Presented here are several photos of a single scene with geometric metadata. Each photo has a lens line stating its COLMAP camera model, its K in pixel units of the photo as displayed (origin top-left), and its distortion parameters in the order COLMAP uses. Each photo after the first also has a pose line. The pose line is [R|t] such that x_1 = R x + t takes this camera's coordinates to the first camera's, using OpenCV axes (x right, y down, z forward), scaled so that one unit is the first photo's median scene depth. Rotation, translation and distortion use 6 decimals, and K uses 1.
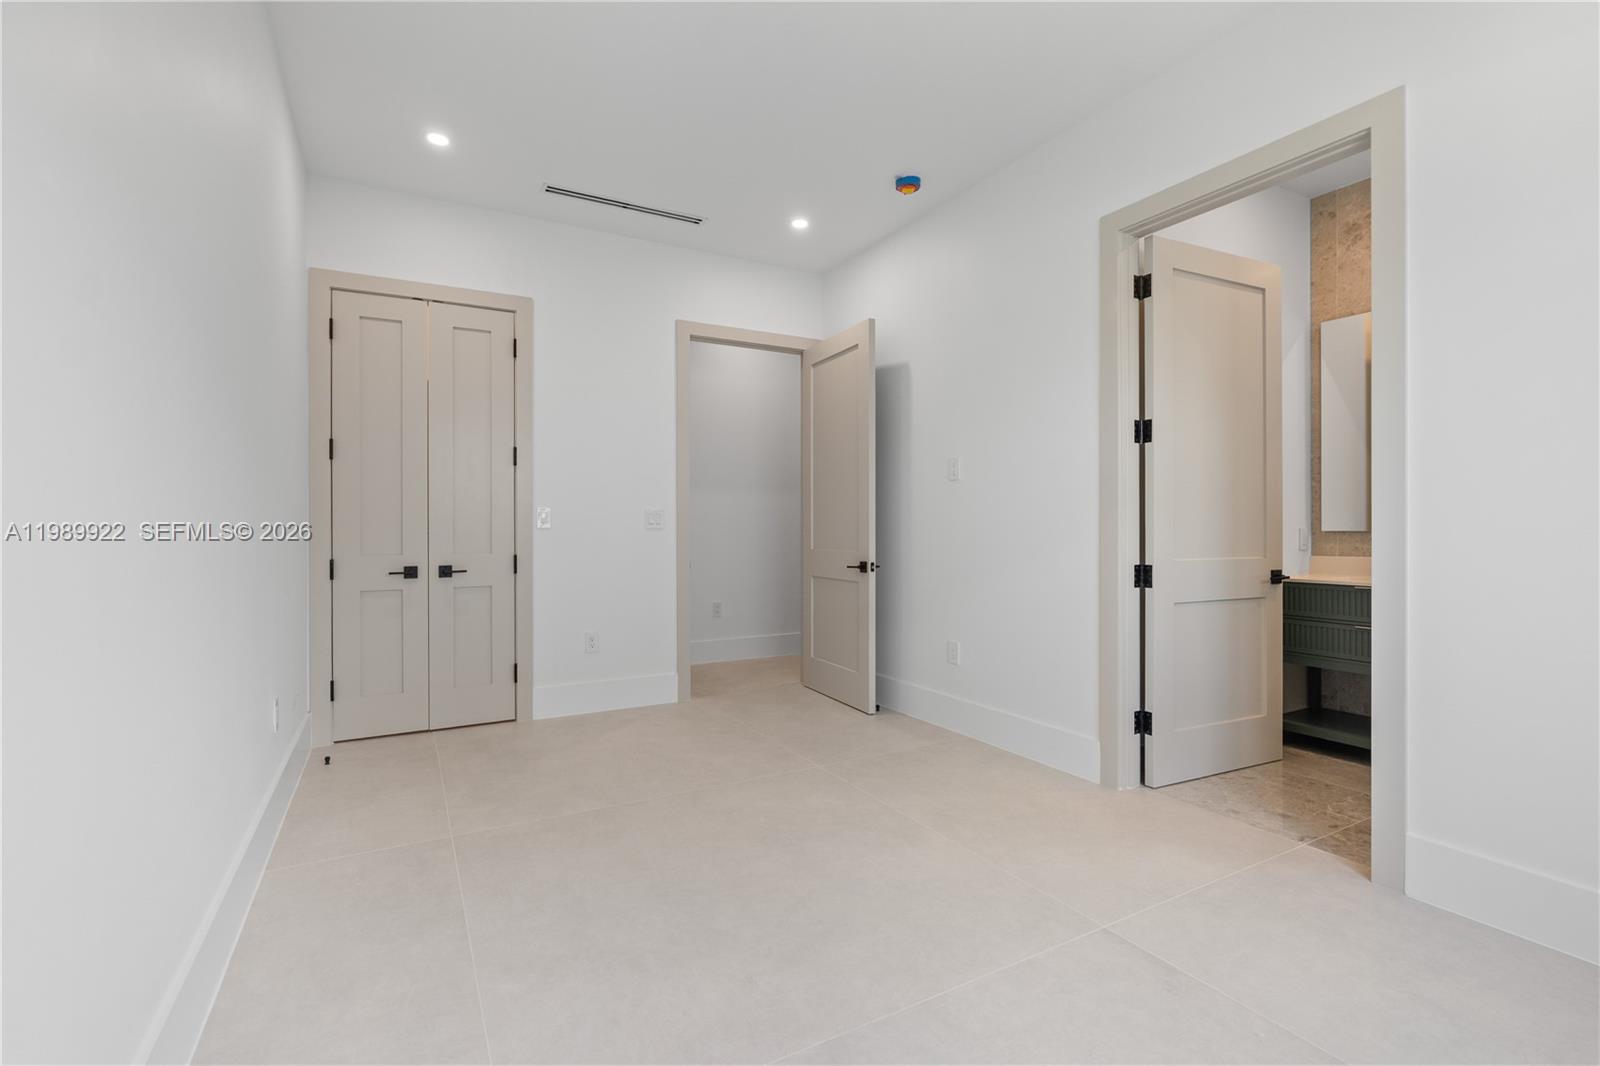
lens RADIAL K [[720.7, 0, 794.0], [0, 720.7, 526.4], [0, 0, 1]] dist [-0.004745, 0.000675]
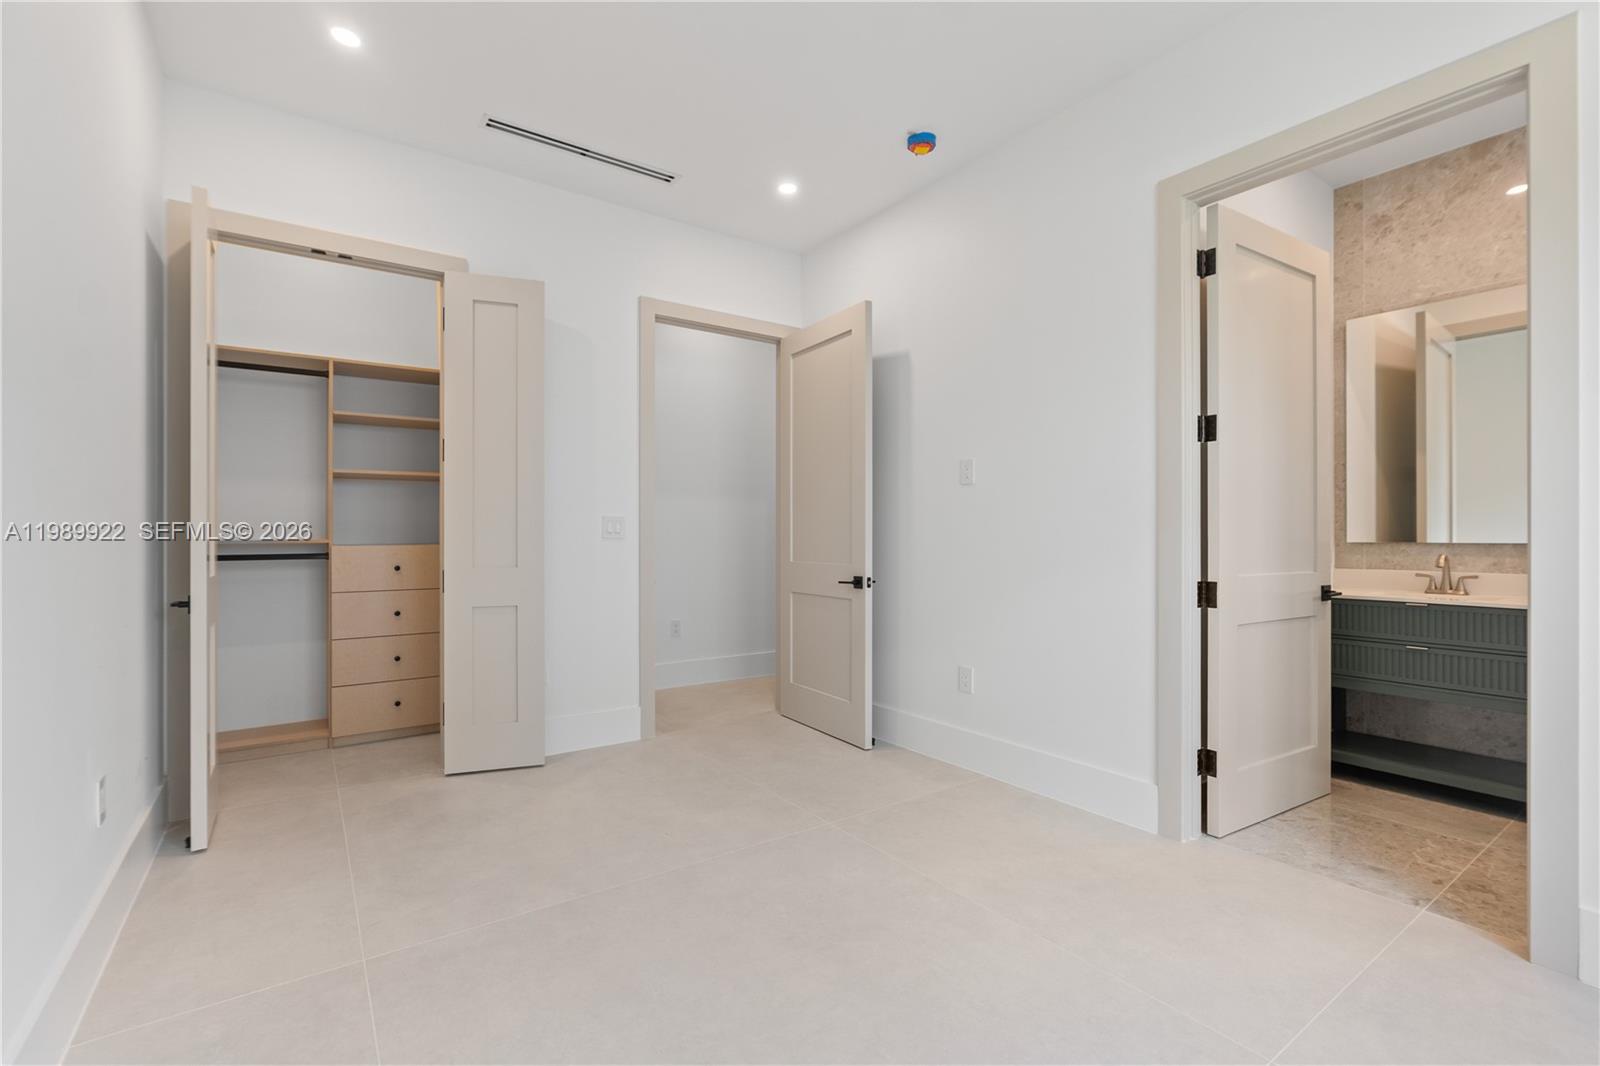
lens RADIAL K [[720.7, 0, 805.5], [0, 720.7, 535.0], [0, 0, 1]] dist [-0.004745, 0.000675]
pose [[0.993816, 0.002758, 0.111002, -0.081538], [-0.002648, 0.999996, -0.001136, -0.000351], [-0.111004, 0.000835, 0.993820, 0.163052]]
